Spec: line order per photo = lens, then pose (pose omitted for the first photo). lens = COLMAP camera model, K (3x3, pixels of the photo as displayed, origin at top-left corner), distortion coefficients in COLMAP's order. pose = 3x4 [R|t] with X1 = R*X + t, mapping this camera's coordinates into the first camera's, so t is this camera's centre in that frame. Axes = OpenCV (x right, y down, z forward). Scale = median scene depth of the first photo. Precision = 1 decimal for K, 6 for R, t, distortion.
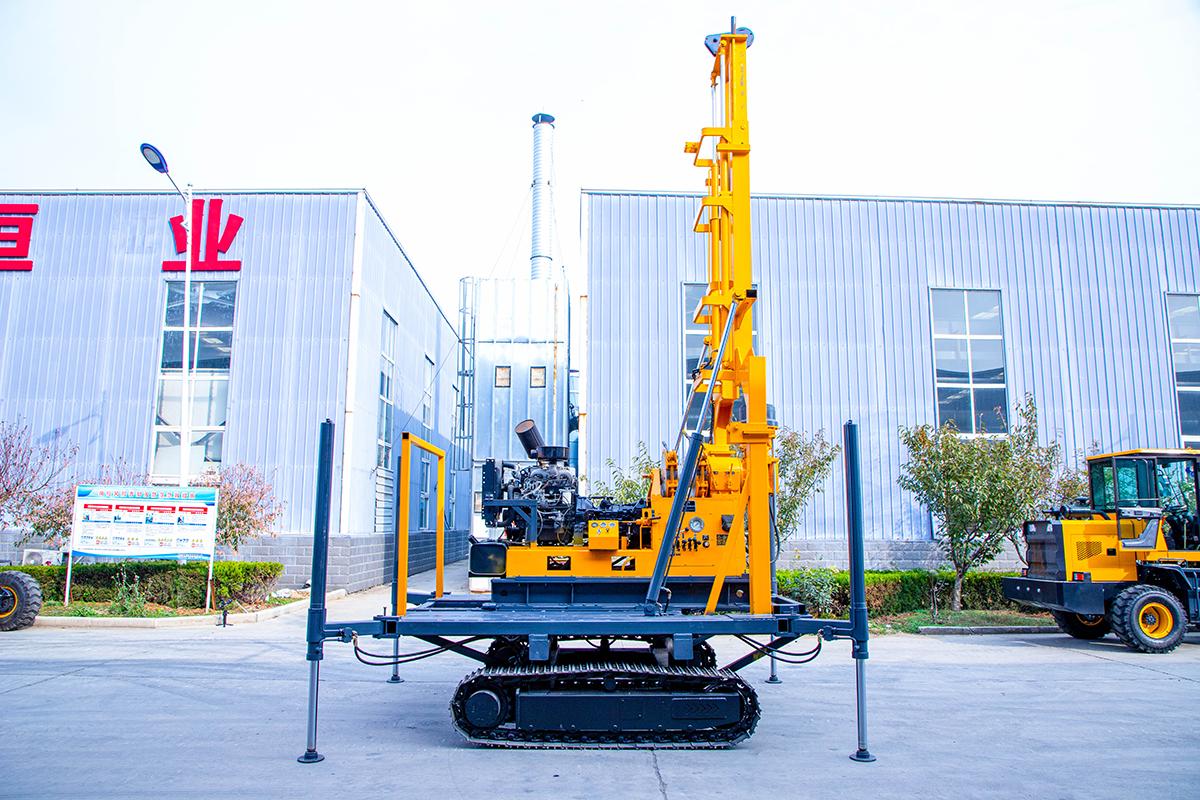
lens RADIAL K [[819.6, 0, 595.3], [0, 819.6, 402.8], [0, 0, 1]] dist [-0.051968, 0.002313]
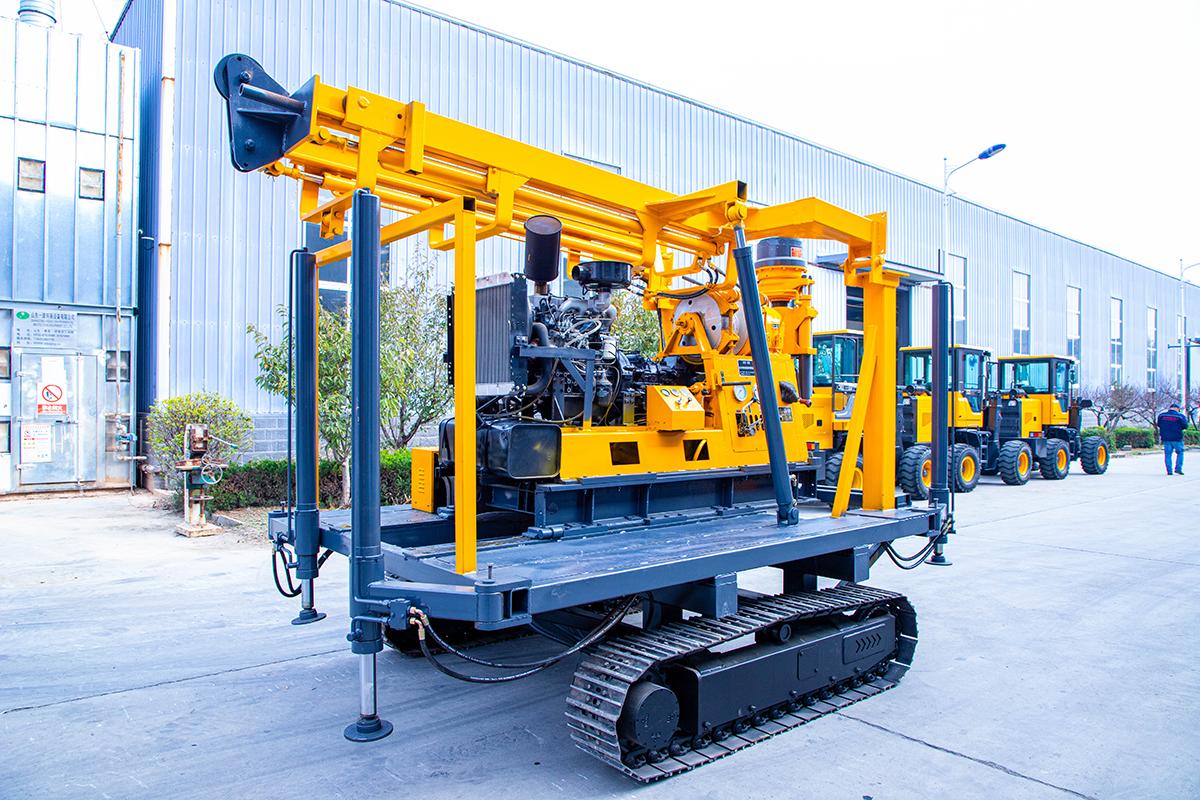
lens RADIAL K [[819.6, 0, 595.3], [0, 819.6, 402.8], [0, 0, 1]] dist [-0.051968, 0.002313]
pose [[0.777467, -0.004271, 0.628909, -0.164894], [-0.092028, 0.988441, 0.120478, 0.030548], [-0.622154, -0.151545, 0.768088, 0.193913]]
